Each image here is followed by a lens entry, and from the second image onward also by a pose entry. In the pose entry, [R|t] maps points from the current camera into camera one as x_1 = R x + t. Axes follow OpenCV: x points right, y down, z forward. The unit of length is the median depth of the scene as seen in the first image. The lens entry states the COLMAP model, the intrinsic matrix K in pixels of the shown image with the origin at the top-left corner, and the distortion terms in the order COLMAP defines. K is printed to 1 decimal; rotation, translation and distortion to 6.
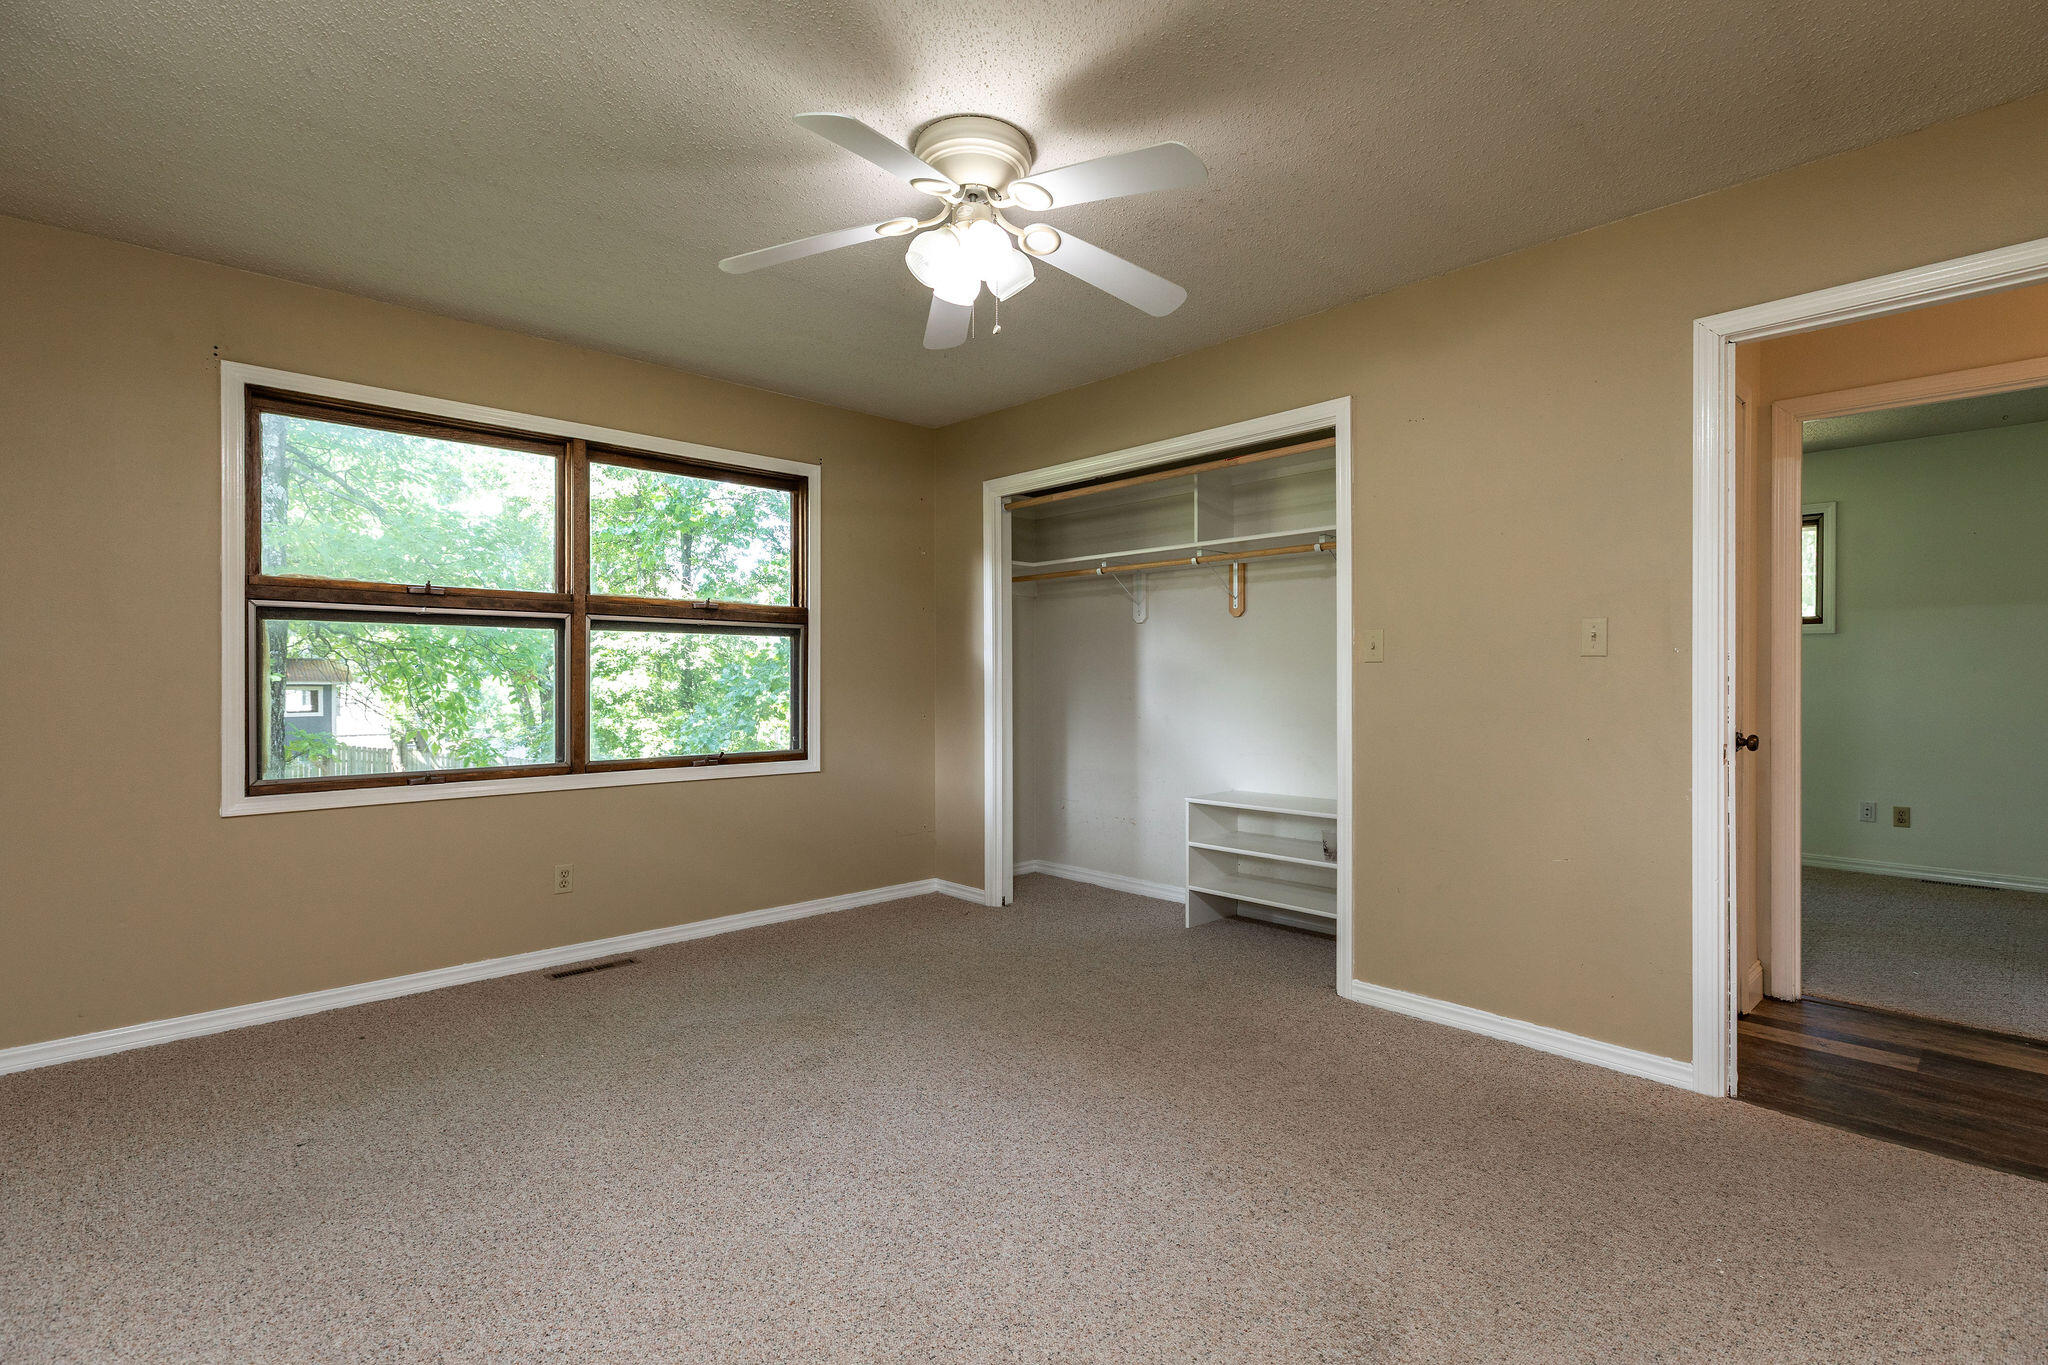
lens RADIAL K [[924.9, 0, 1028.7], [0, 924.9, 703.8], [0, 0, 1]] dist [-0.004608, 0.000529]
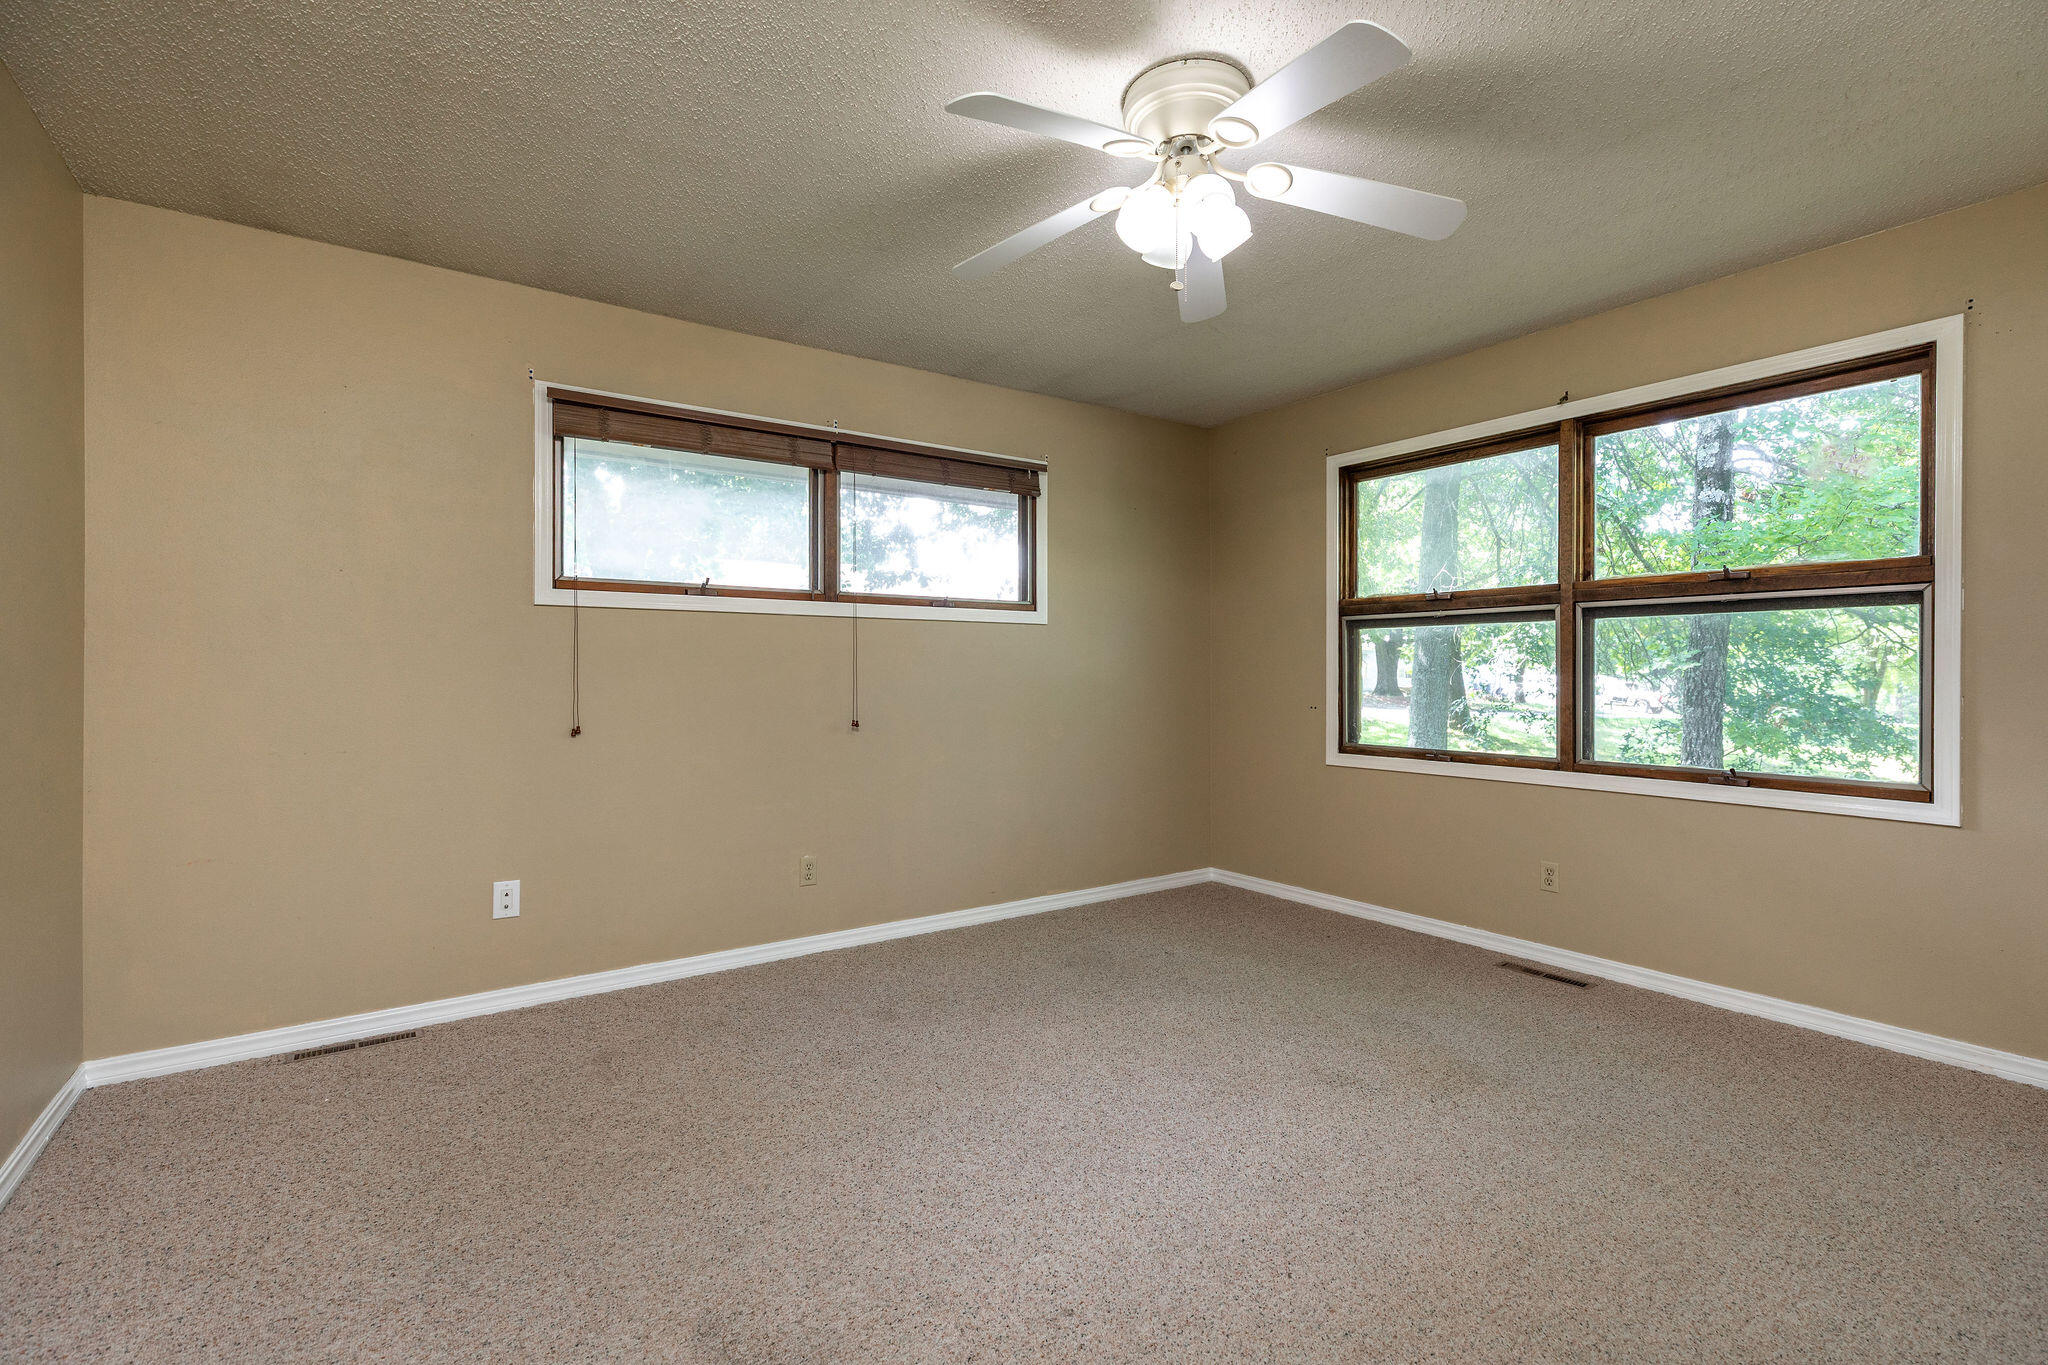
lens RADIAL K [[913.7, 0, 1024.0], [0, 913.7, 682.5], [0, 0, 1]] dist [-0.000215, 0.000135]
pose [[-0.133728, 0.013964, -0.990920, 0.540262], [-0.023032, 0.999587, 0.017195, -0.019456], [0.990750, 0.025123, -0.133351, 0.593374]]
